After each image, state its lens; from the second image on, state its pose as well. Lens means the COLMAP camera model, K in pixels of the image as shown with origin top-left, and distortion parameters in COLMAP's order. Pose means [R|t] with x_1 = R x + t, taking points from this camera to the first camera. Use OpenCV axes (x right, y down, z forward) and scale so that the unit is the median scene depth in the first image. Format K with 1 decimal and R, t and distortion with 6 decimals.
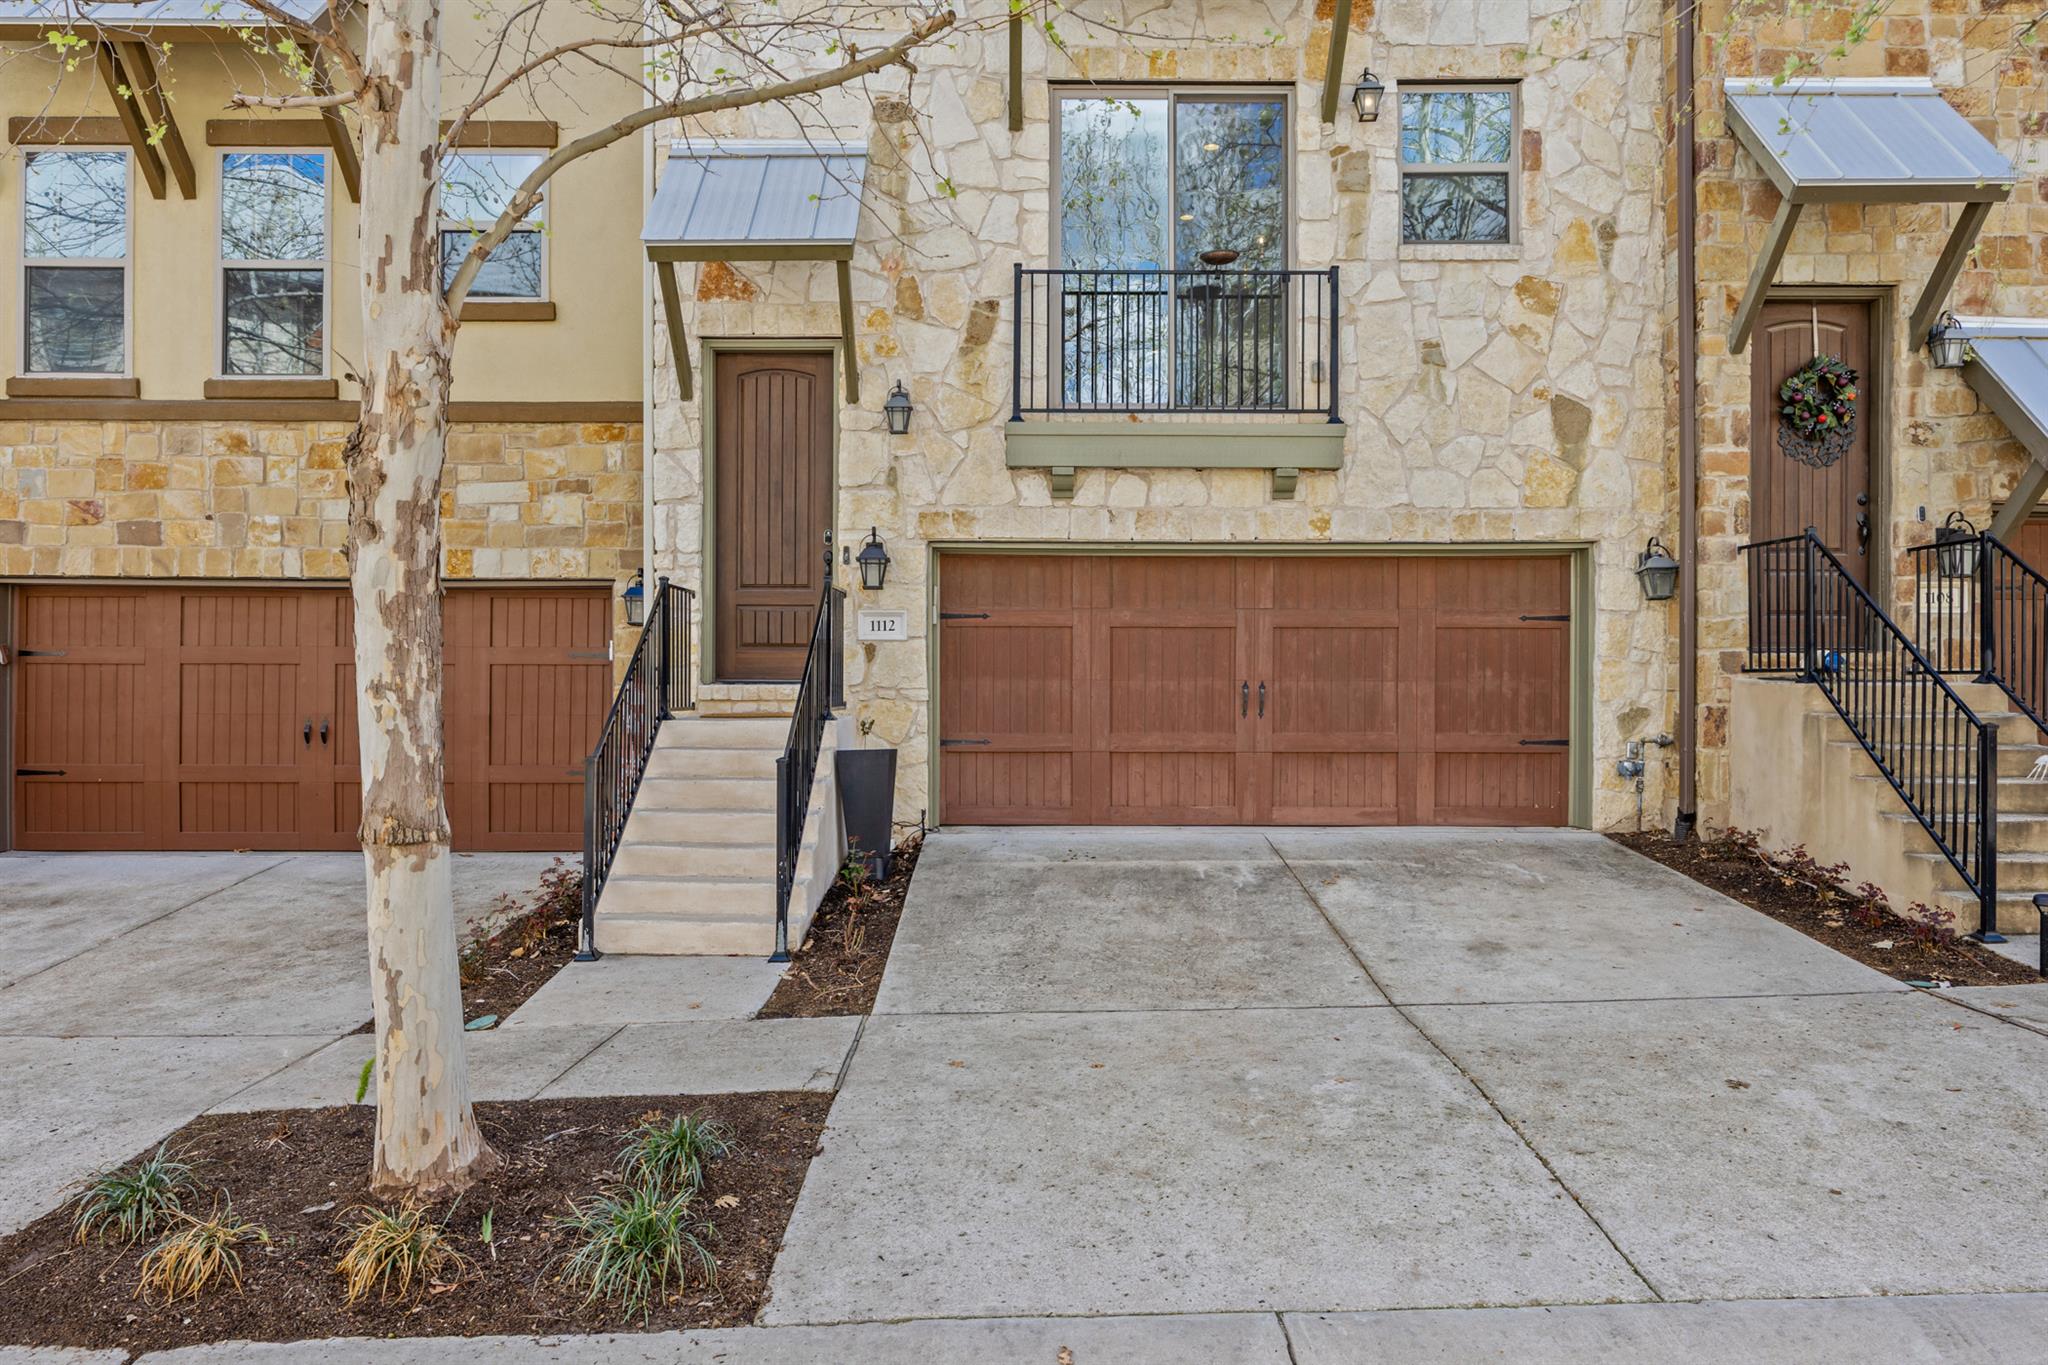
lens RADIAL K [[1471.1, 0, 1021.2], [0, 1471.1, 679.3], [0, 0, 1]] dist [-0.000263, 0.000336]
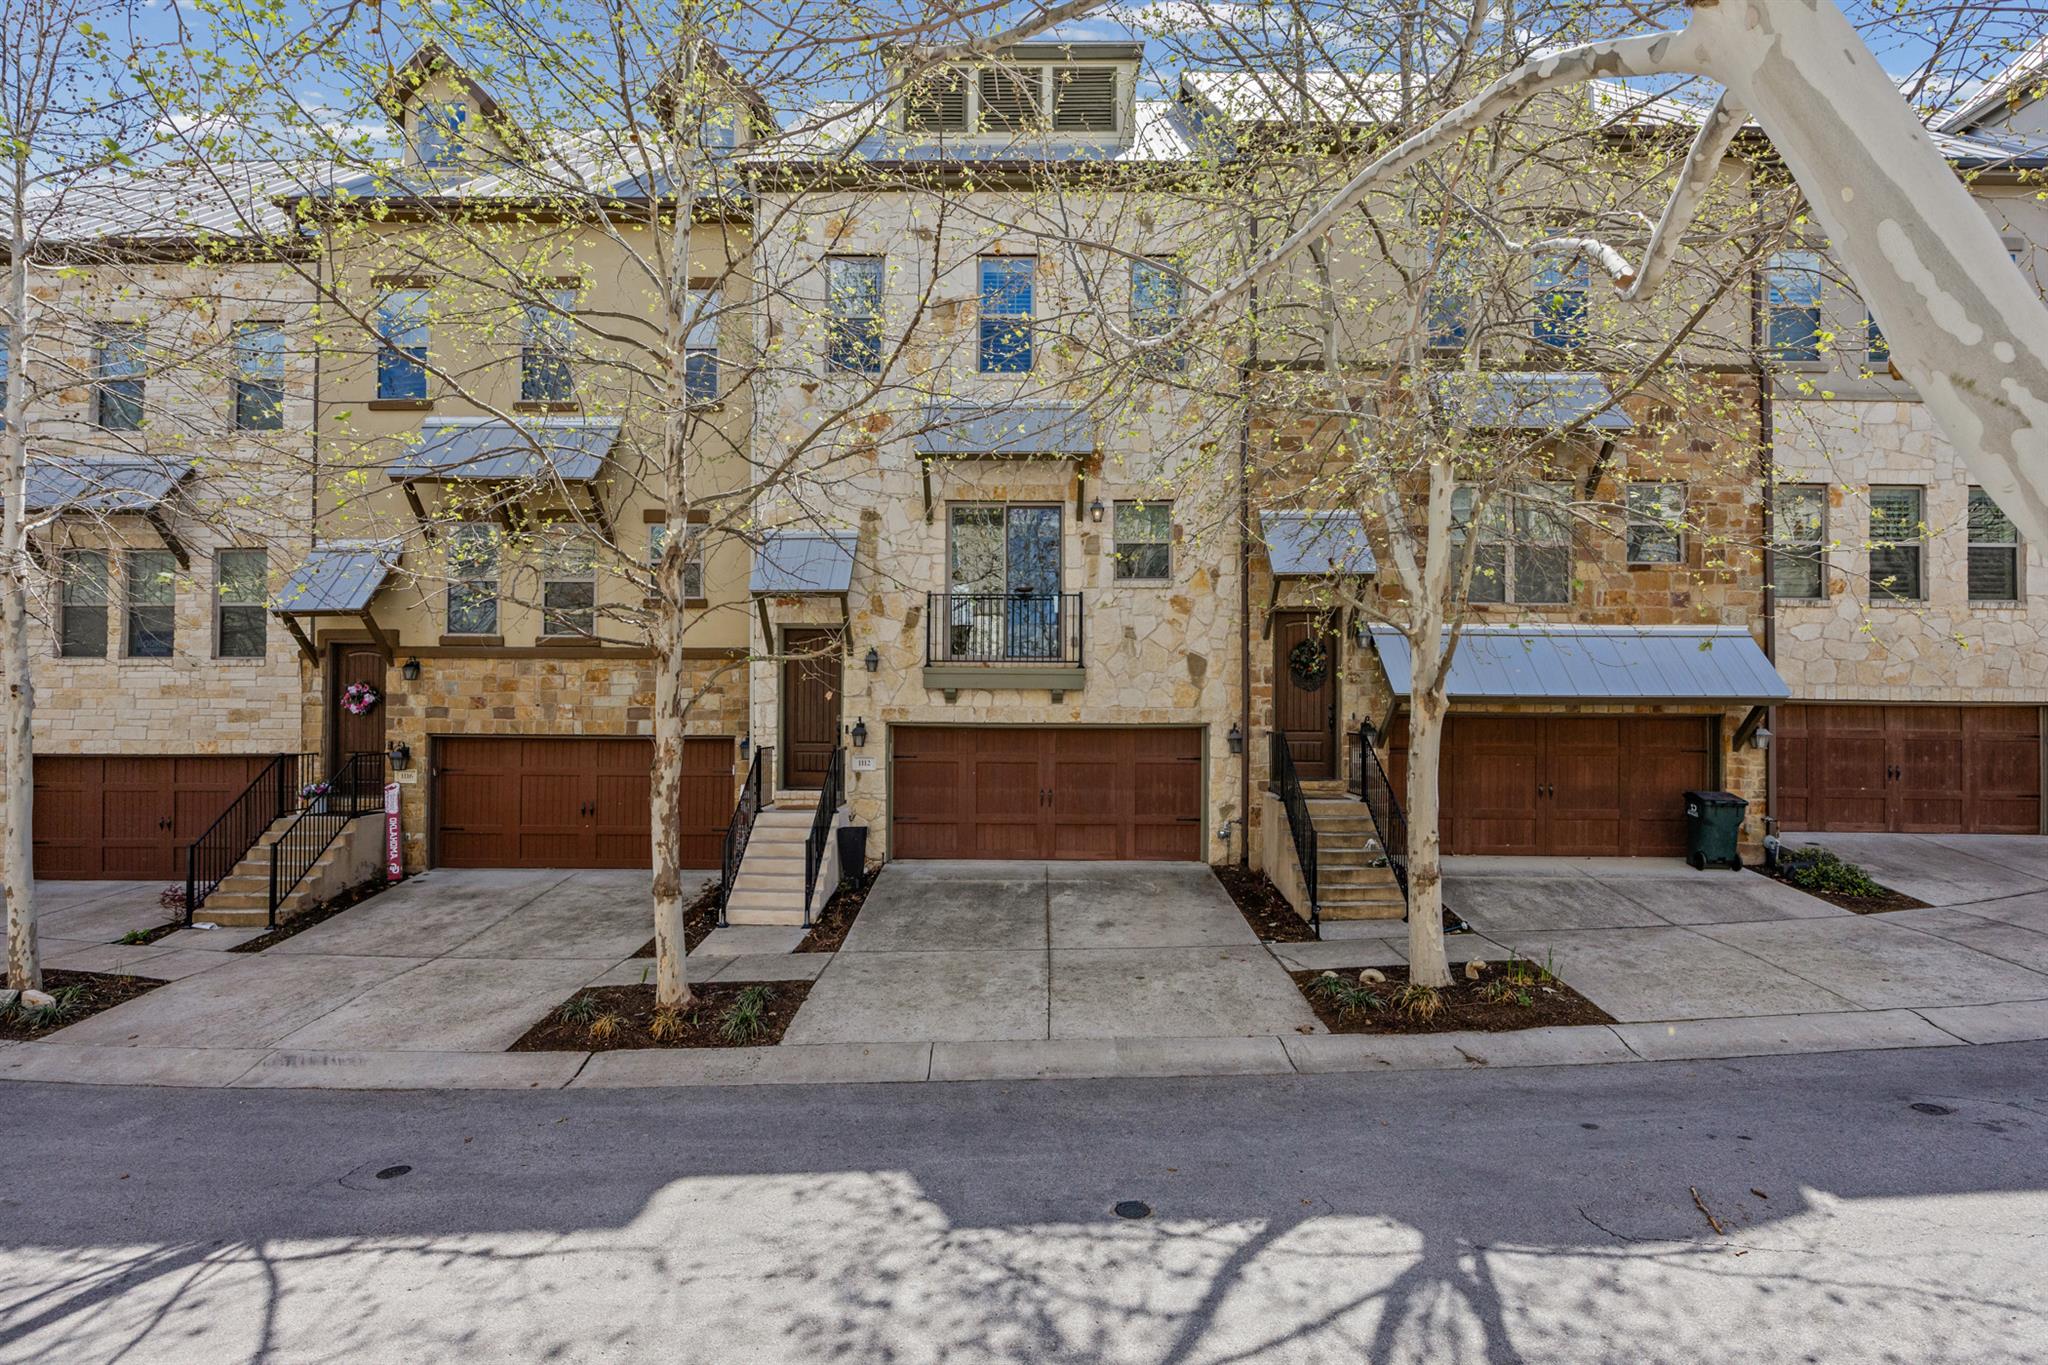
lens RADIAL K [[1113.2, 0, 1024.0], [0, 1113.2, 682.5], [0, 0, 1]] dist [0.001145, 0.000009]
pose [[0.999902, 0.002724, -0.013734, 0.153866], [-0.002894, 0.999919, -0.012396, -0.132883], [0.013700, 0.012434, 0.999829, -0.572928]]
